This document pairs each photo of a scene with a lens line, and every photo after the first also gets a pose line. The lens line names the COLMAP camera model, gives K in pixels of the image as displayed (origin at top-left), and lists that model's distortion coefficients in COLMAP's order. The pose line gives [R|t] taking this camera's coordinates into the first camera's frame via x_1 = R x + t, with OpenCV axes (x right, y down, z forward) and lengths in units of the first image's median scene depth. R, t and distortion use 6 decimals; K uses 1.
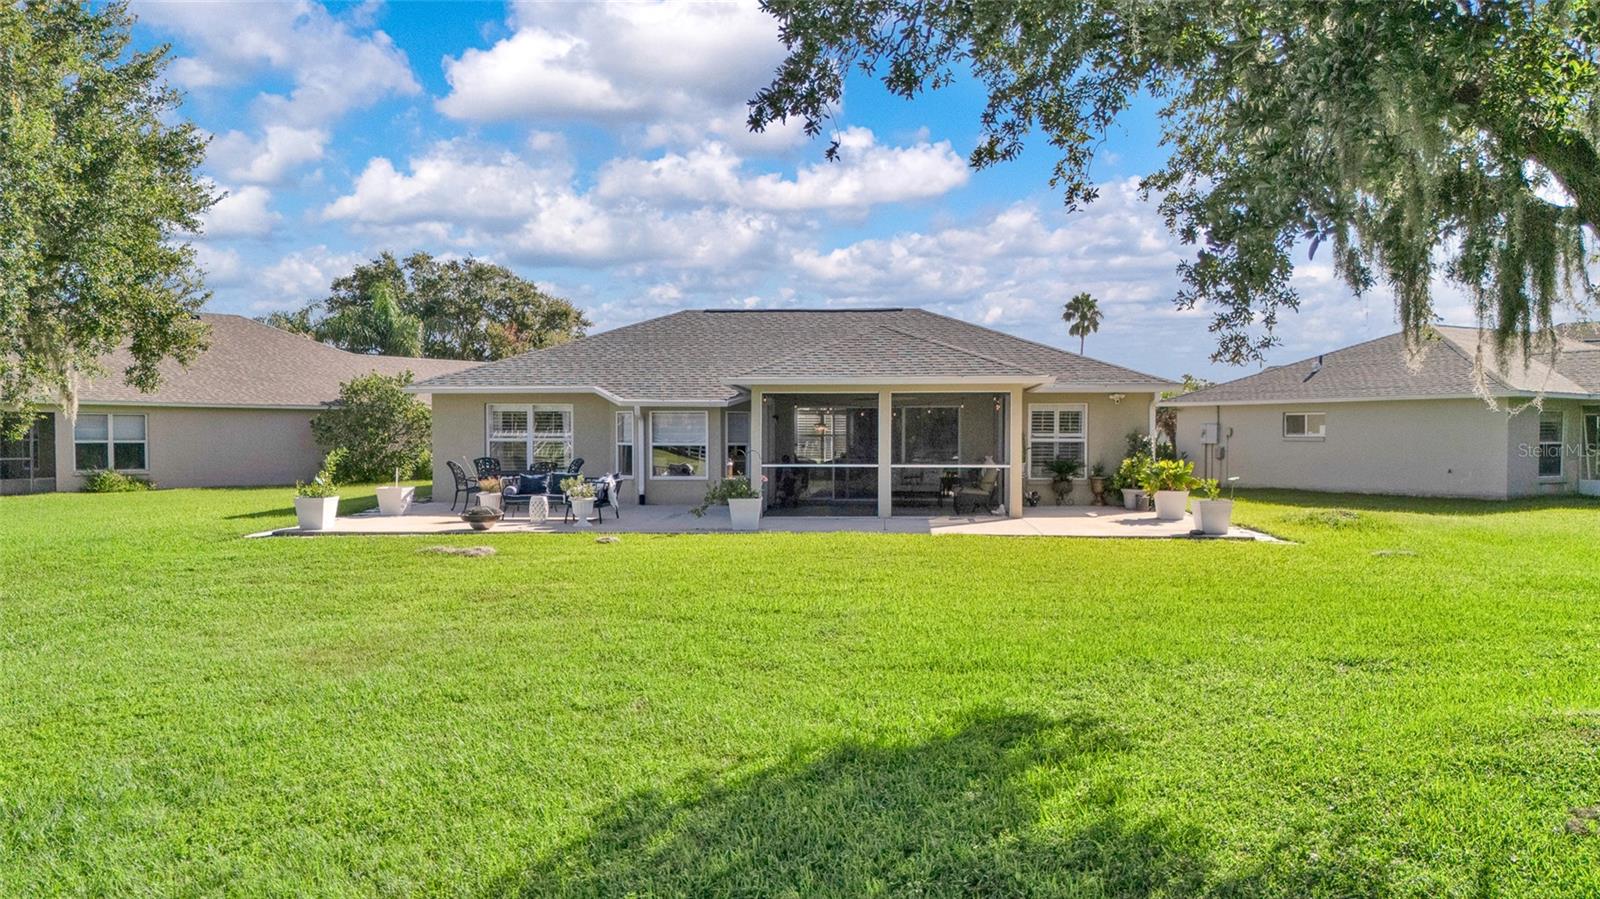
lens RADIAL K [[1167.2, 0, 801.5], [0, 1167.2, 440.8], [0, 0, 1]] dist [0.032126, -0.000268]
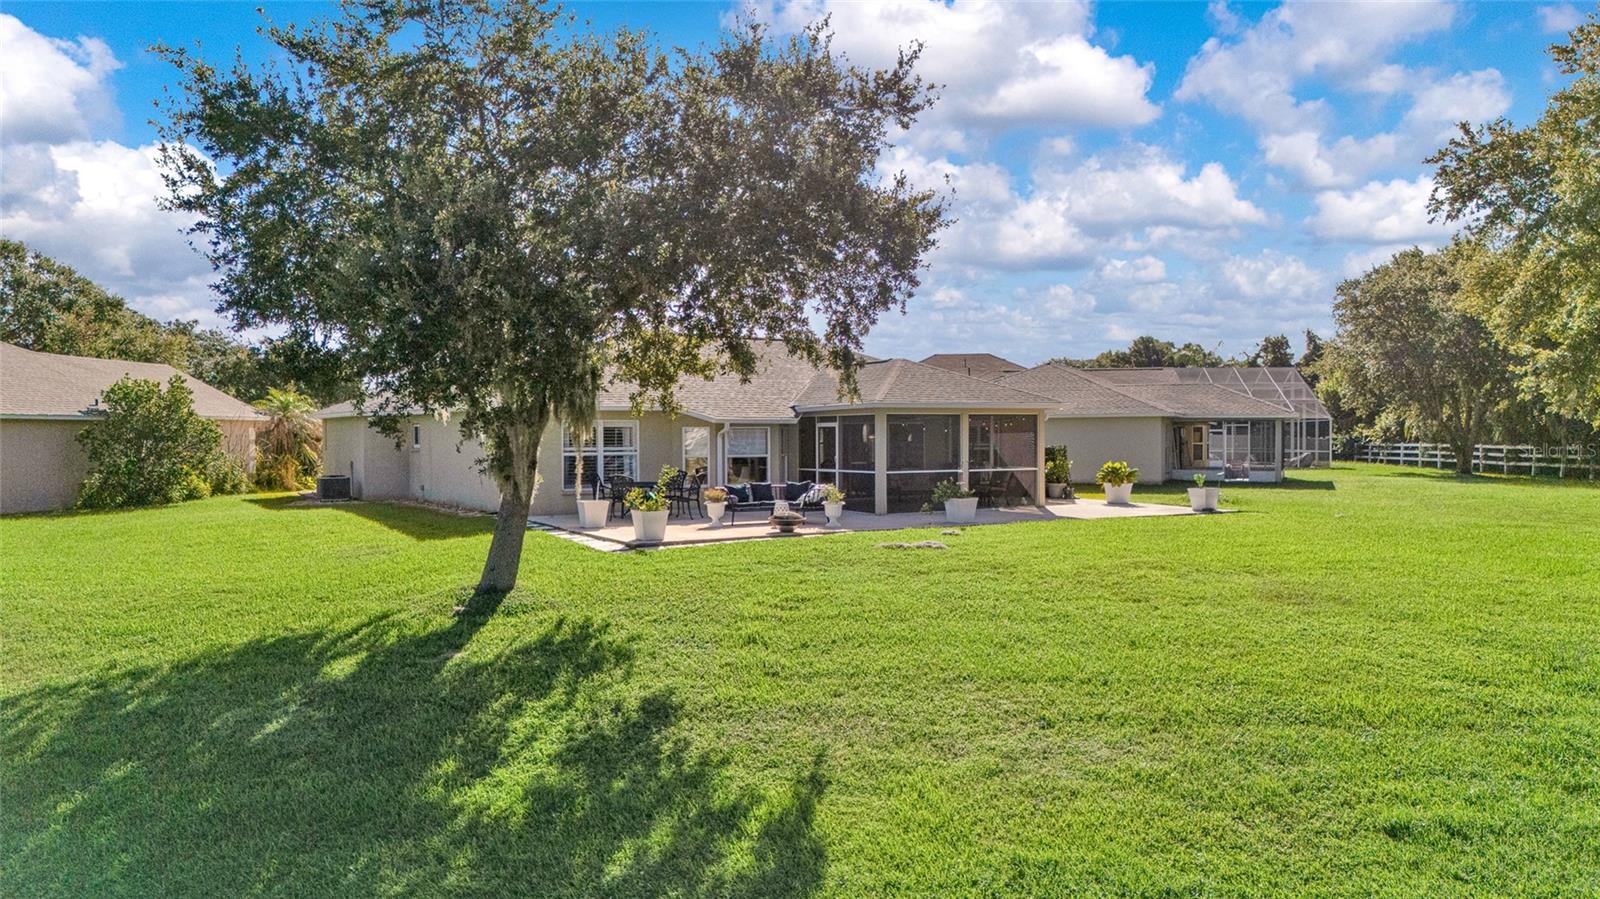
lens RADIAL K [[1167.2, 0, 801.5], [0, 1167.2, 440.8], [0, 0, 1]] dist [0.032126, -0.000268]
pose [[0.789112, -0.001105, 0.614248, -0.861245], [0.008899, 0.999914, -0.009634, -0.001112], [-0.614185, 0.013068, 0.789054, 0.093208]]
